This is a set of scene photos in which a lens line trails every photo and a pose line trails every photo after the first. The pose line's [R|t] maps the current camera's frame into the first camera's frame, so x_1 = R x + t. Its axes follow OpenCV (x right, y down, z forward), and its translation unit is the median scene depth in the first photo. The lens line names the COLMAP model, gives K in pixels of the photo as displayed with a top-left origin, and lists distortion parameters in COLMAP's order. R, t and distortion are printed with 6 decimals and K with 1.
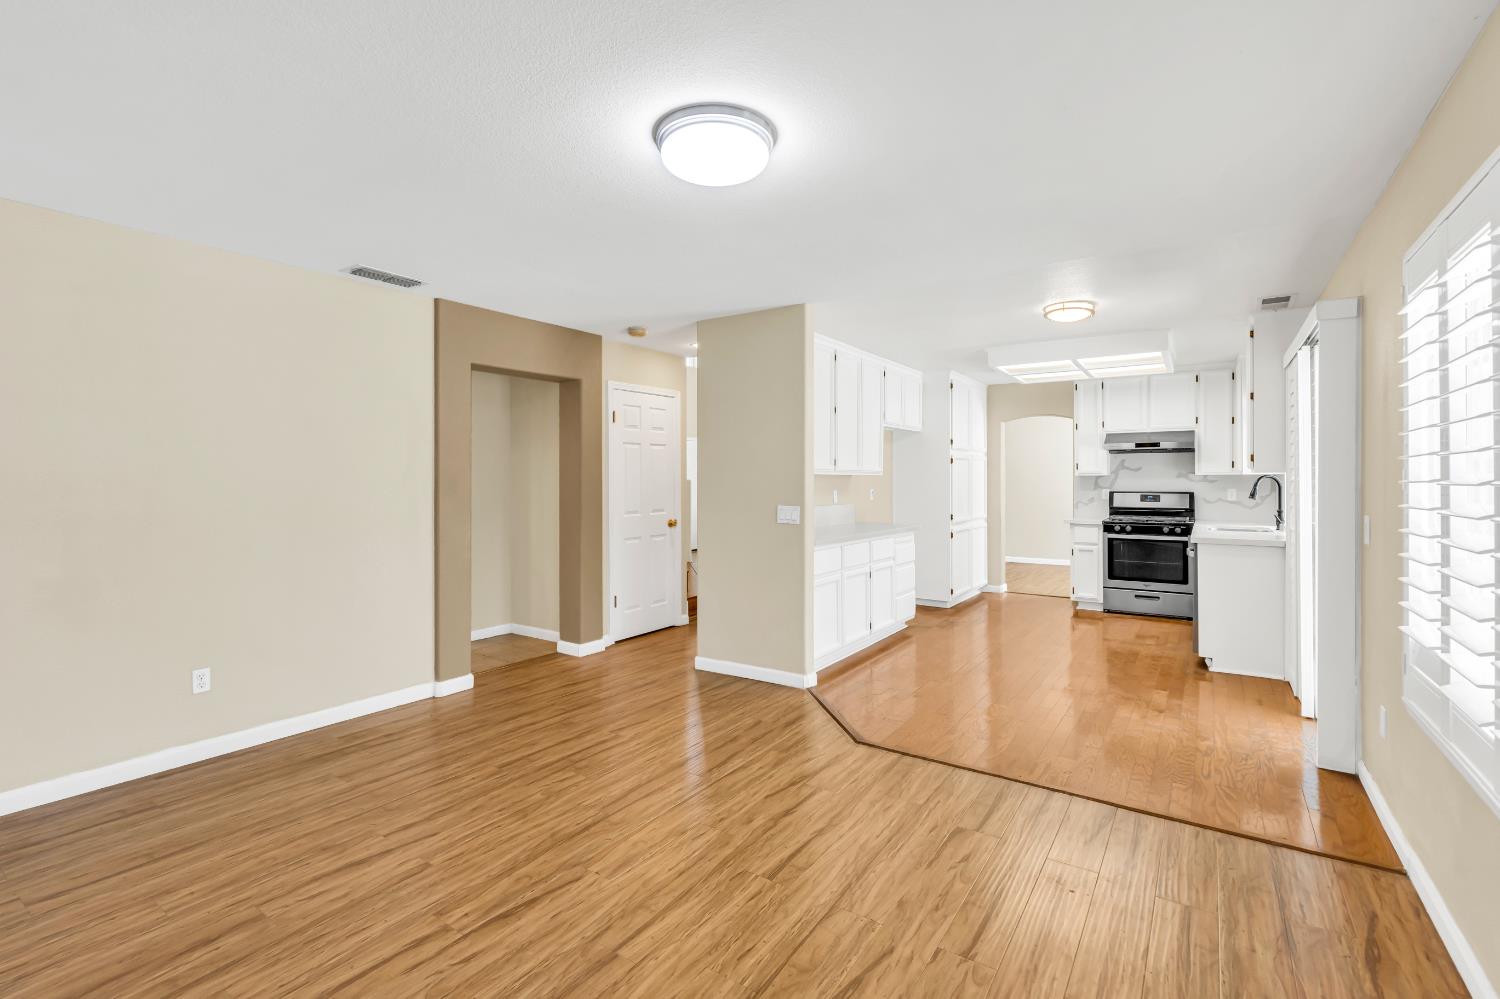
lens RADIAL K [[673.3, 0, 748.9], [0, 673.3, 489.9], [0, 0, 1]] dist [0.001853, 0.000462]
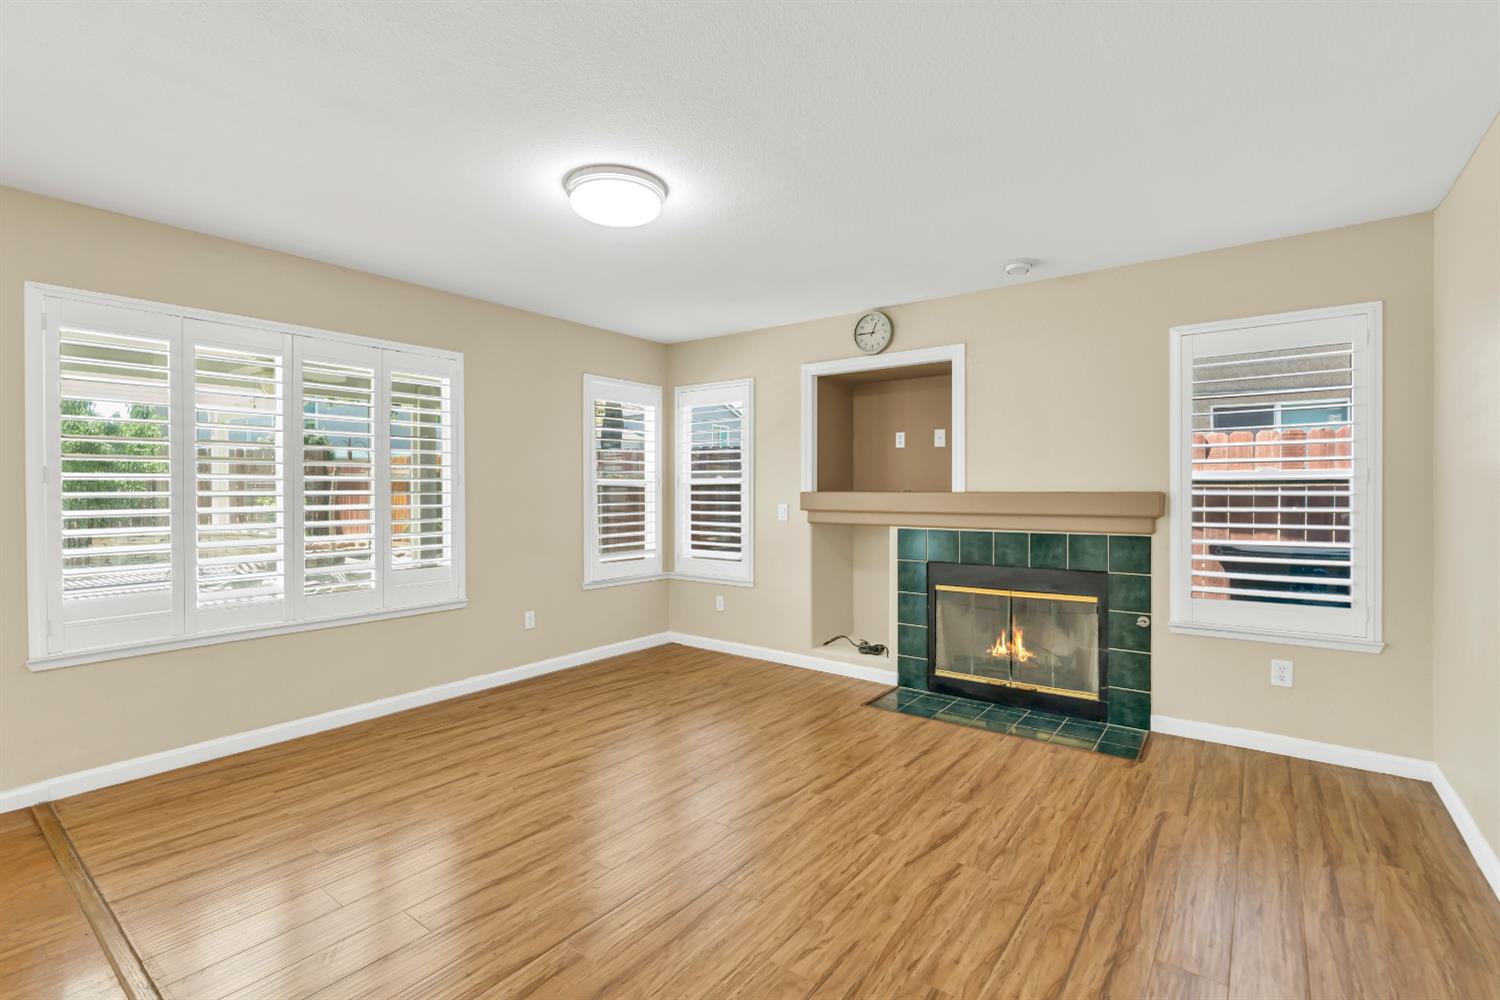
lens RADIAL K [[673.3, 0, 748.9], [0, 673.3, 490.4], [0, 0, 1]] dist [0.001853, 0.000462]
pose [[-0.998553, 0.001285, 0.053758, -0.324524], [0.002113, 0.999880, 0.015356, -0.001176], [-0.053732, 0.015447, -0.998436, 2.025369]]
